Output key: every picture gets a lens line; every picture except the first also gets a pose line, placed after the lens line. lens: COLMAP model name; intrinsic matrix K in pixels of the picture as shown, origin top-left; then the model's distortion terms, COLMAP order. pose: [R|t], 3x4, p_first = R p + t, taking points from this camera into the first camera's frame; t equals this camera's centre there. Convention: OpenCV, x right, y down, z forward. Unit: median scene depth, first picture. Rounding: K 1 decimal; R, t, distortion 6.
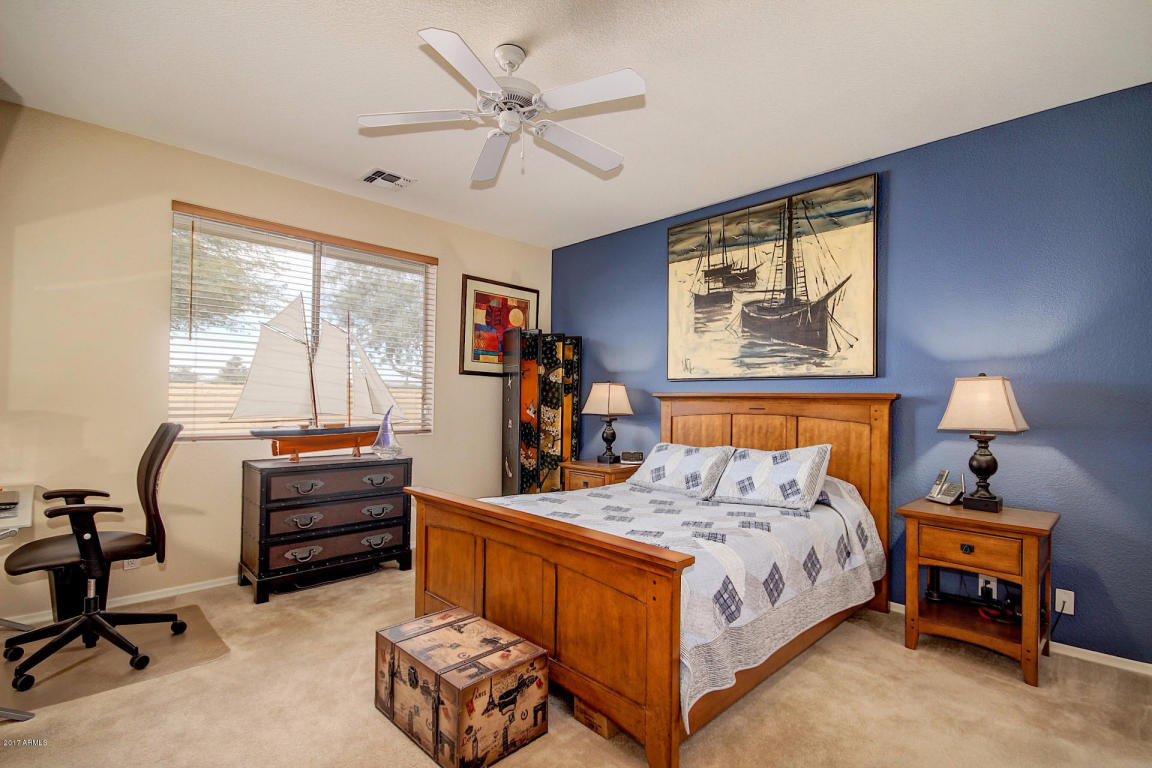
lens RADIAL K [[550.2, 0, 575.8], [0, 550.2, 386.2], [0, 0, 1]] dist [-0.004294, -0.003262]
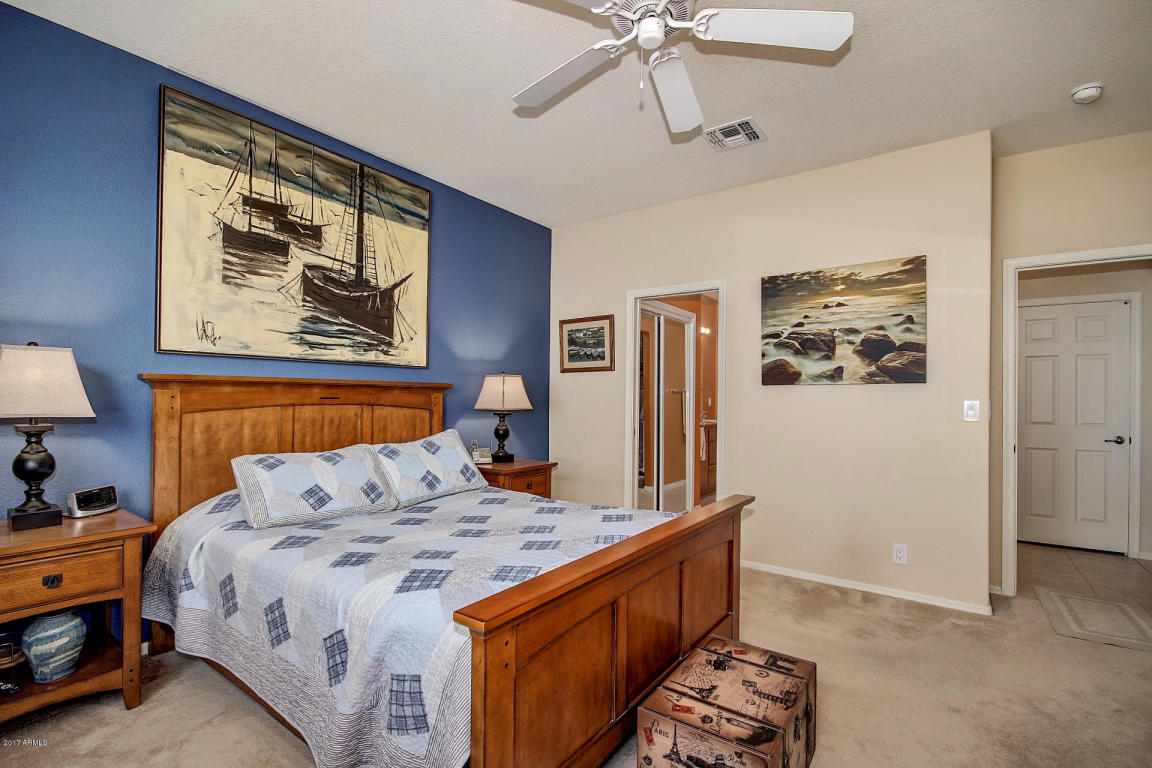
lens RADIAL K [[550.2, 0, 551.2], [0, 550.2, 400.5], [0, 0, 1]] dist [-0.004294, -0.003262]
pose [[-0.185169, -0.020223, 0.982499, -0.555803], [-0.033152, 0.999348, 0.014322, 0.021328], [-0.982147, -0.029920, -0.185718, 0.831353]]
